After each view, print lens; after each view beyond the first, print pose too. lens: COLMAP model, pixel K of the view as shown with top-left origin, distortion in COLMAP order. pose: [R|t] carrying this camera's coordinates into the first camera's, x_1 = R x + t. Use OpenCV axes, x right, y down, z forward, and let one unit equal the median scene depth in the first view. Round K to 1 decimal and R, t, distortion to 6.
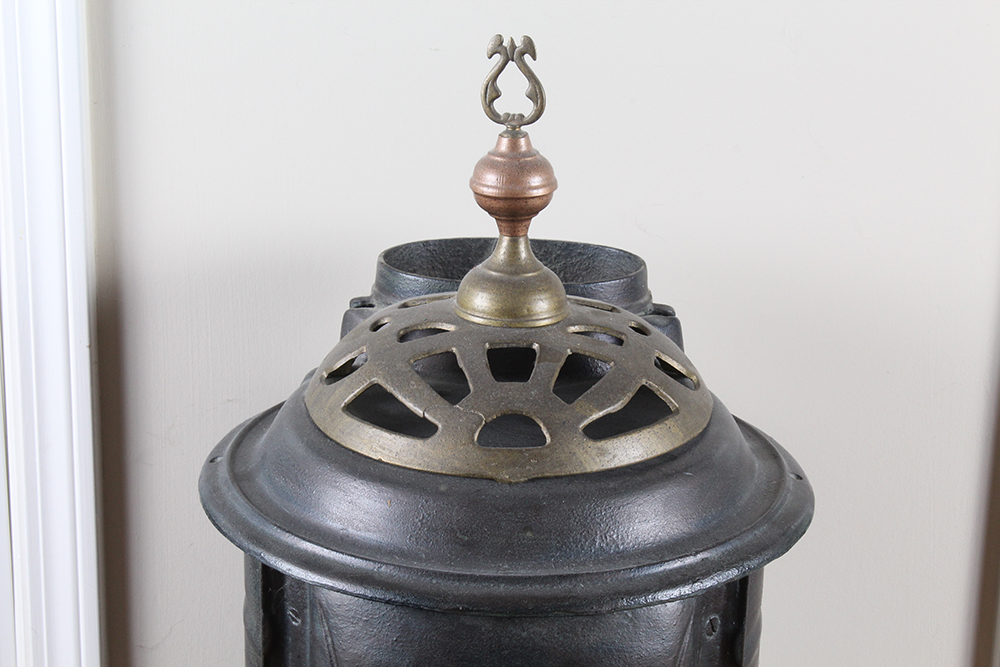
lens RADIAL K [[2386.4, 0, 501.0], [0, 2386.4, 331.5], [0, 0, 1]] dist [0.082495, 0.000000]
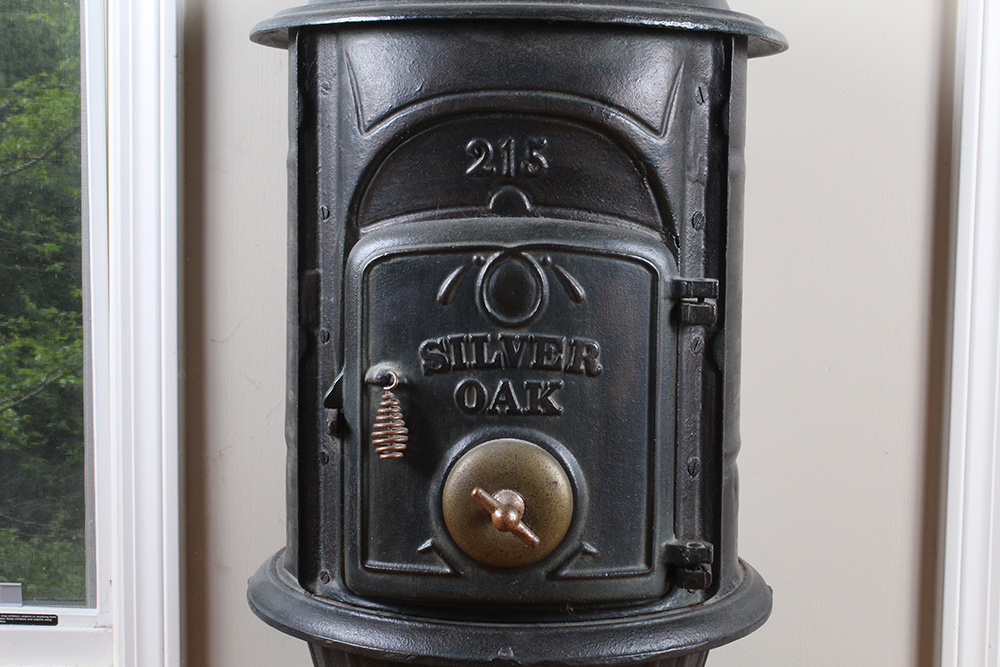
lens RADIAL K [[1648.8, 0, 493.7], [0, 1648.8, 334.7], [0, 0, 1]] dist [0.021931, 0.000000]
pose [[0.999482, -0.004067, -0.031925, 0.016094], [-0.003825, 0.969935, -0.243333, 0.414457], [0.031955, 0.243329, 0.969417, 0.282444]]
